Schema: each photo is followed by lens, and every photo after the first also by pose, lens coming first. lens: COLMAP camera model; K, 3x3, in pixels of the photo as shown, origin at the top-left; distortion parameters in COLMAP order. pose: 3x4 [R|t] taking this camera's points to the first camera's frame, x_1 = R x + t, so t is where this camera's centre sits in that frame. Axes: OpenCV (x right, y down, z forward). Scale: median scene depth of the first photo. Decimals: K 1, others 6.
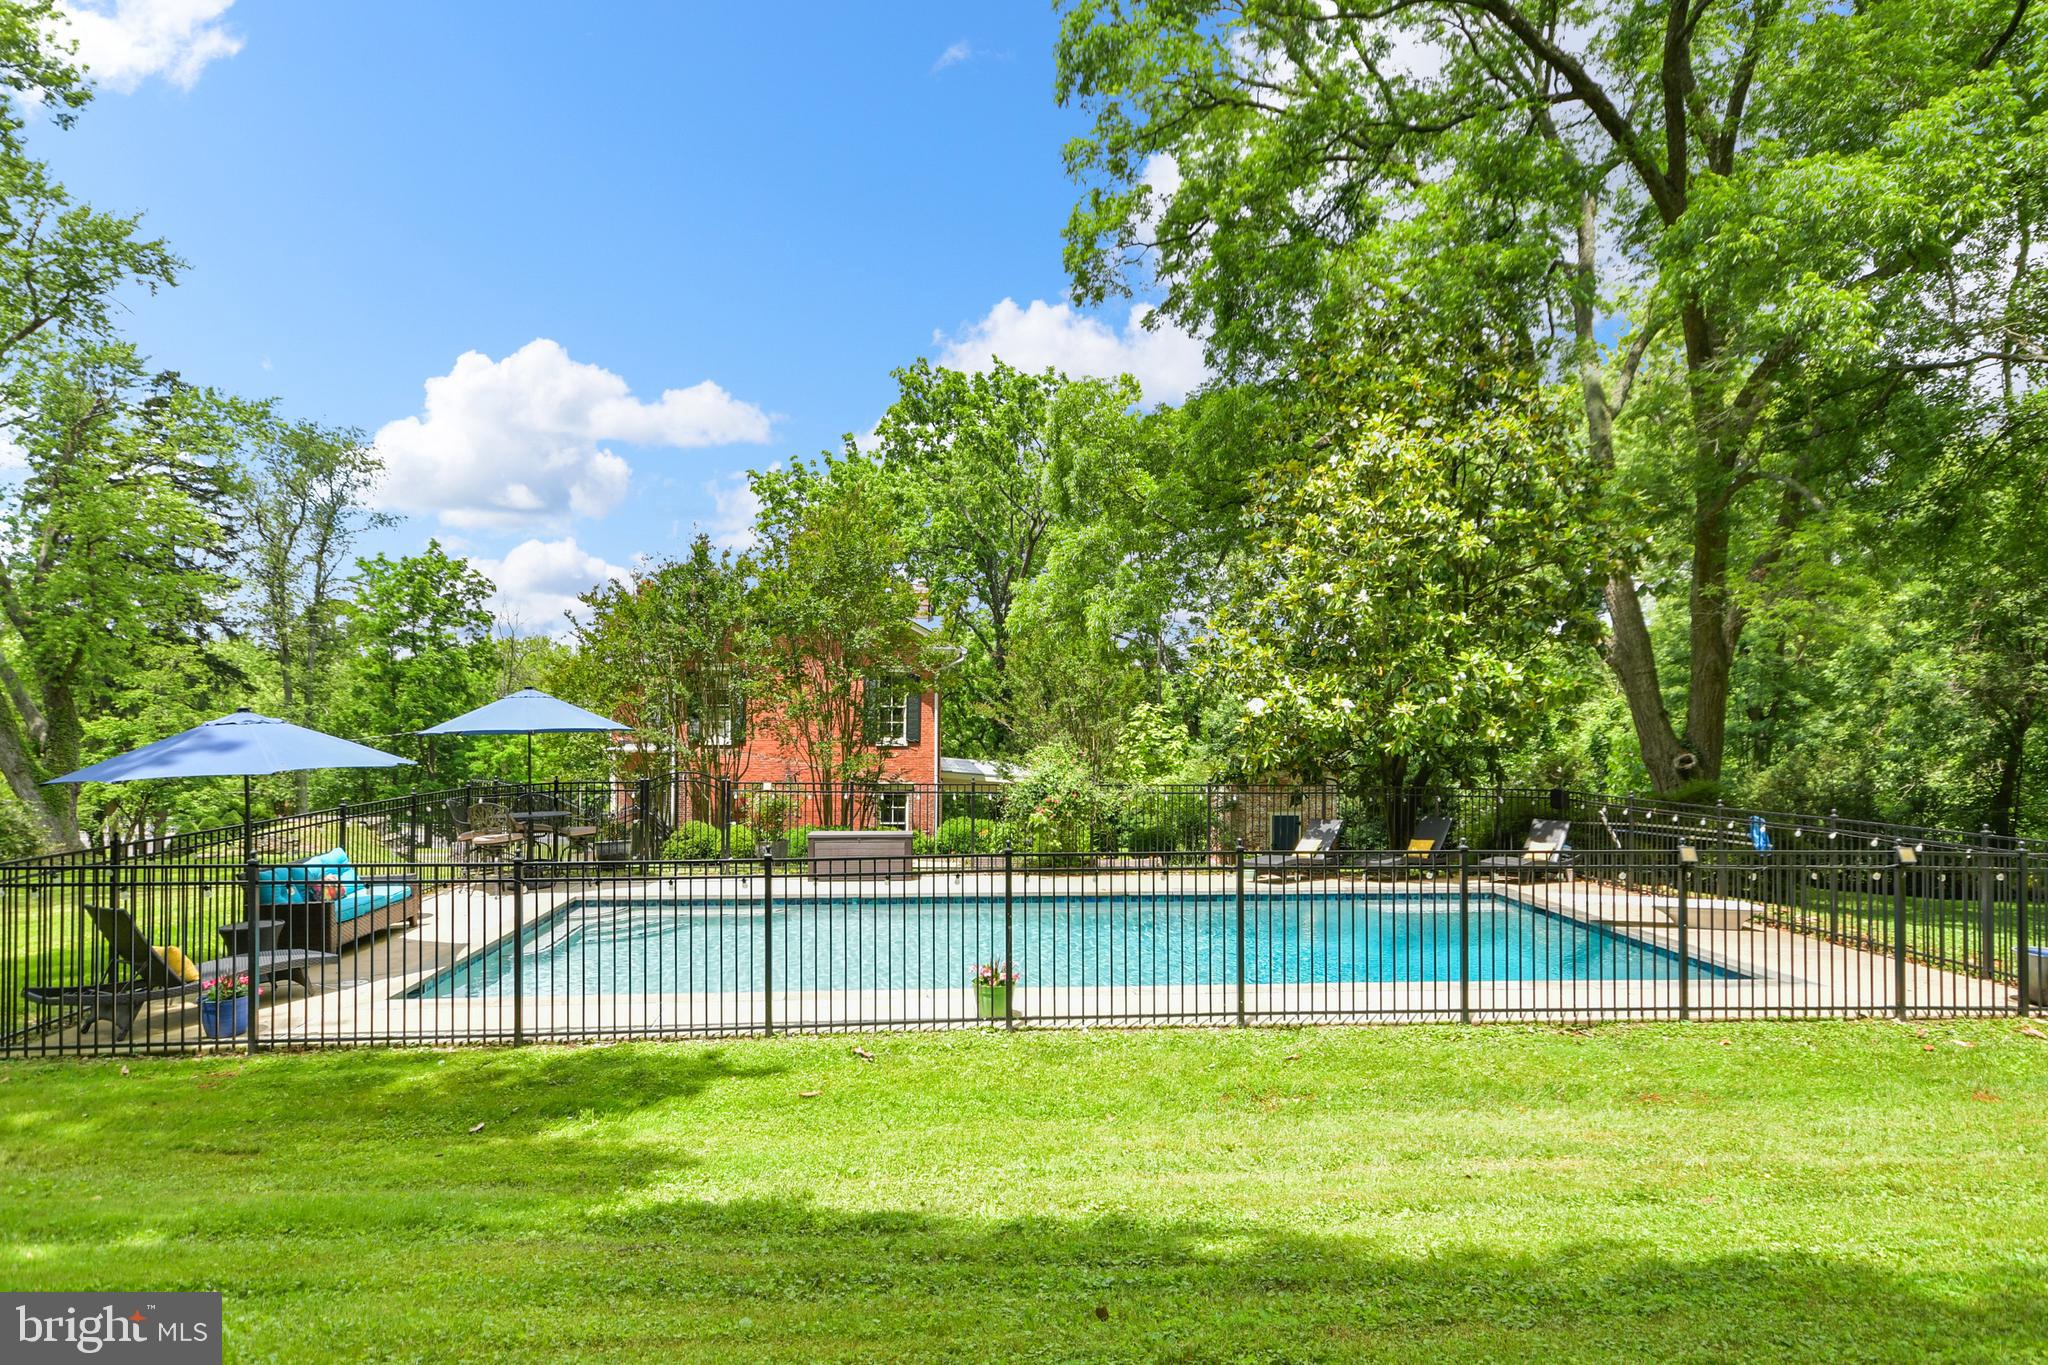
lens RADIAL K [[1265.6, 0, 1029.1], [0, 1265.6, 690.4], [0, 0, 1]] dist [0.019118, 0.000356]
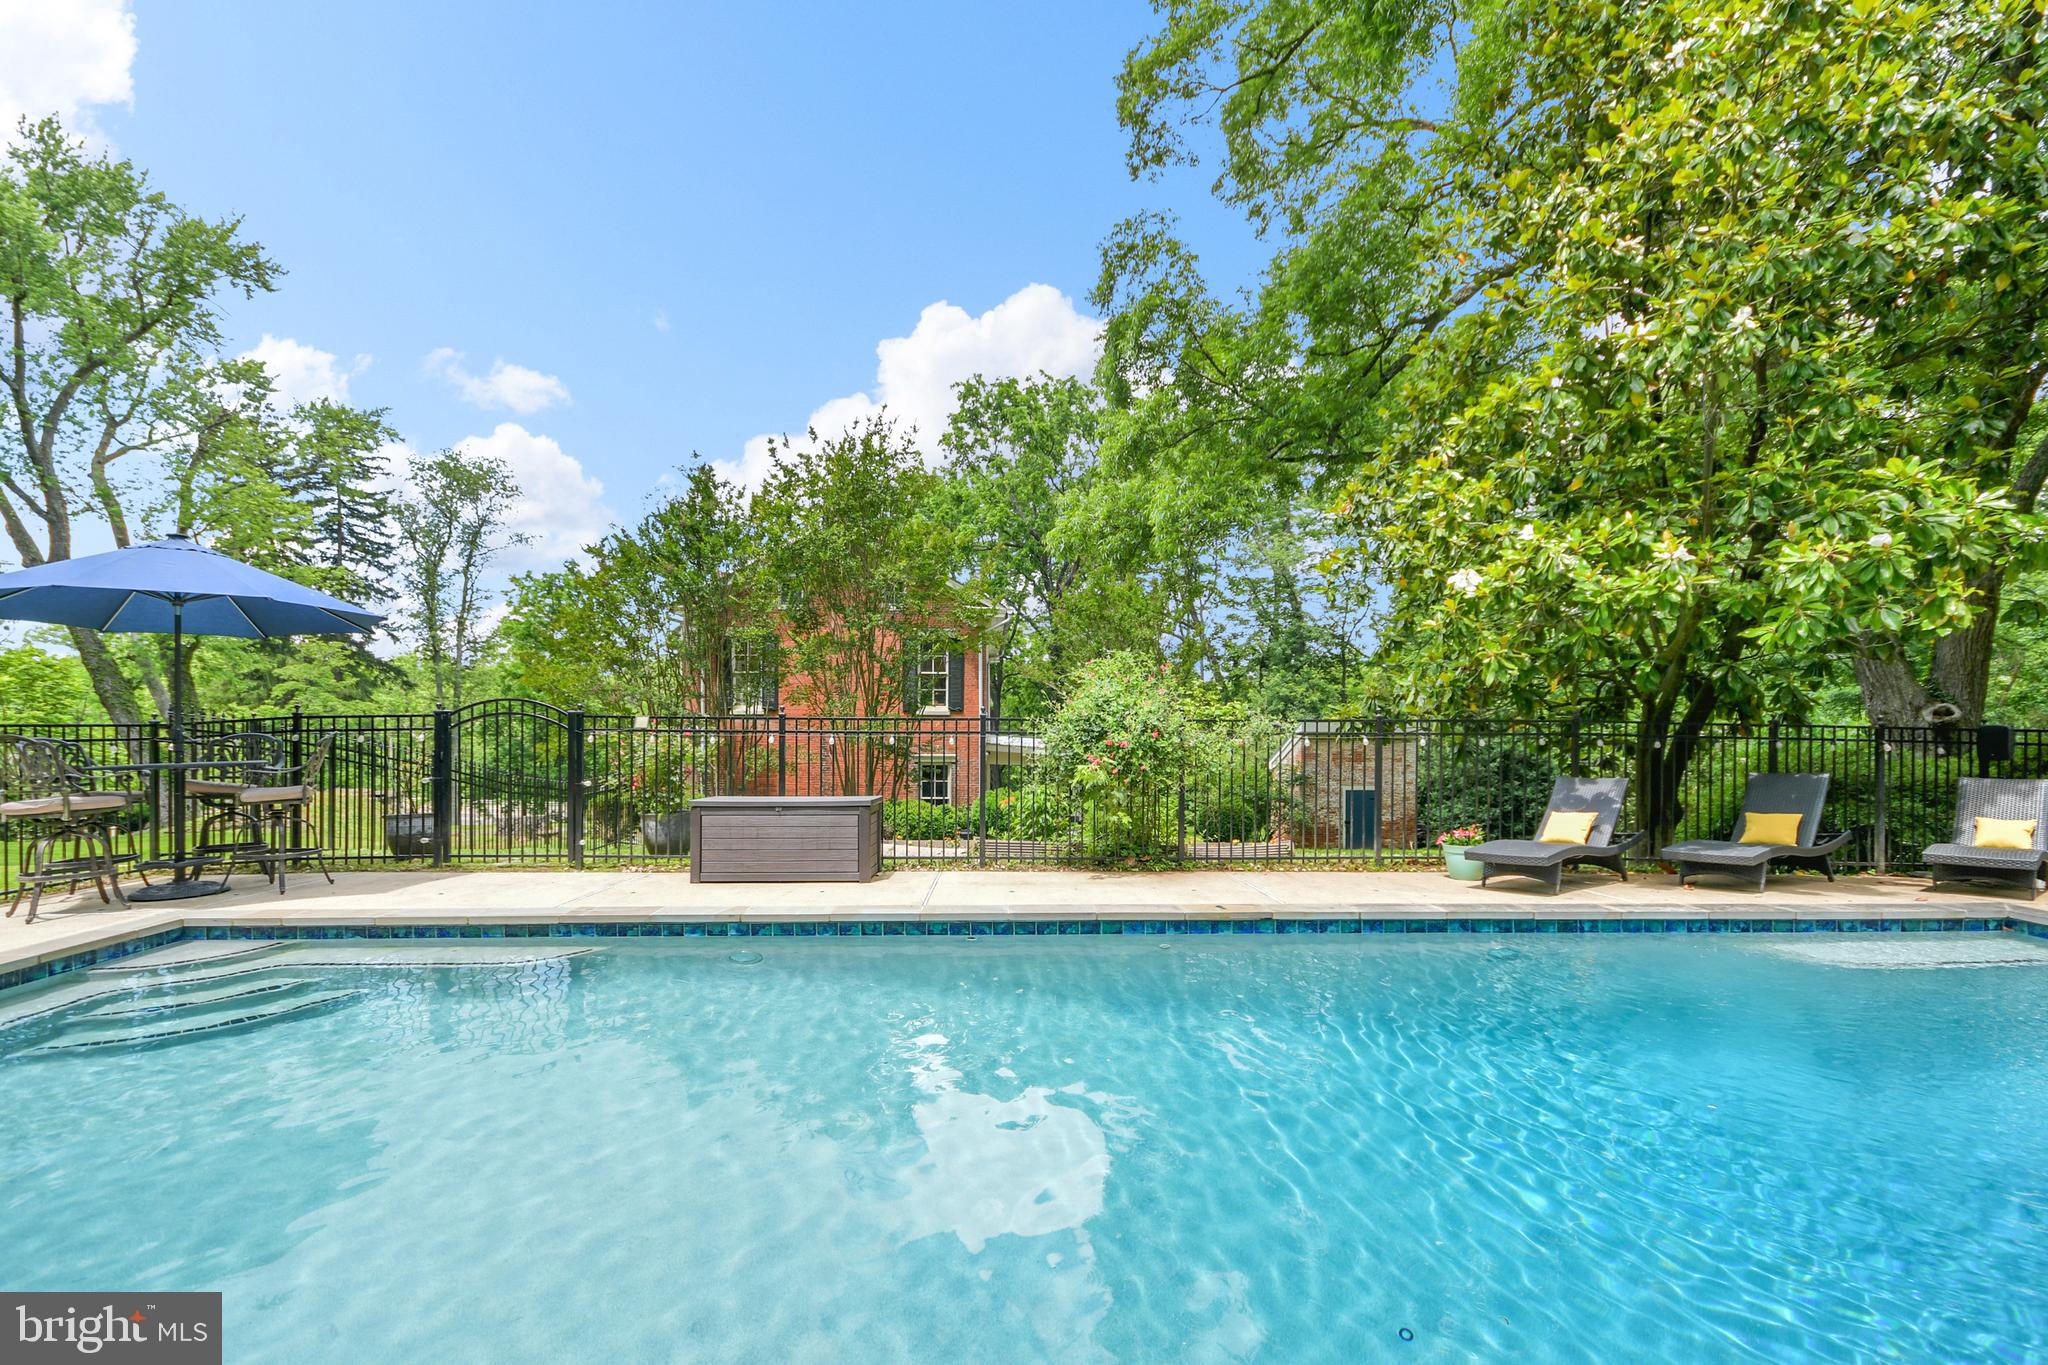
lens RADIAL K [[949.6, 0, 1021.7], [0, 949.6, 696.9], [0, 0, 1]] dist [0.004490, 0.002078]
pose [[0.997953, -0.006030, -0.063668, 0.001487], [0.005460, 0.999943, -0.009124, 0.031588], [0.063720, 0.008757, 0.997929, 0.256152]]
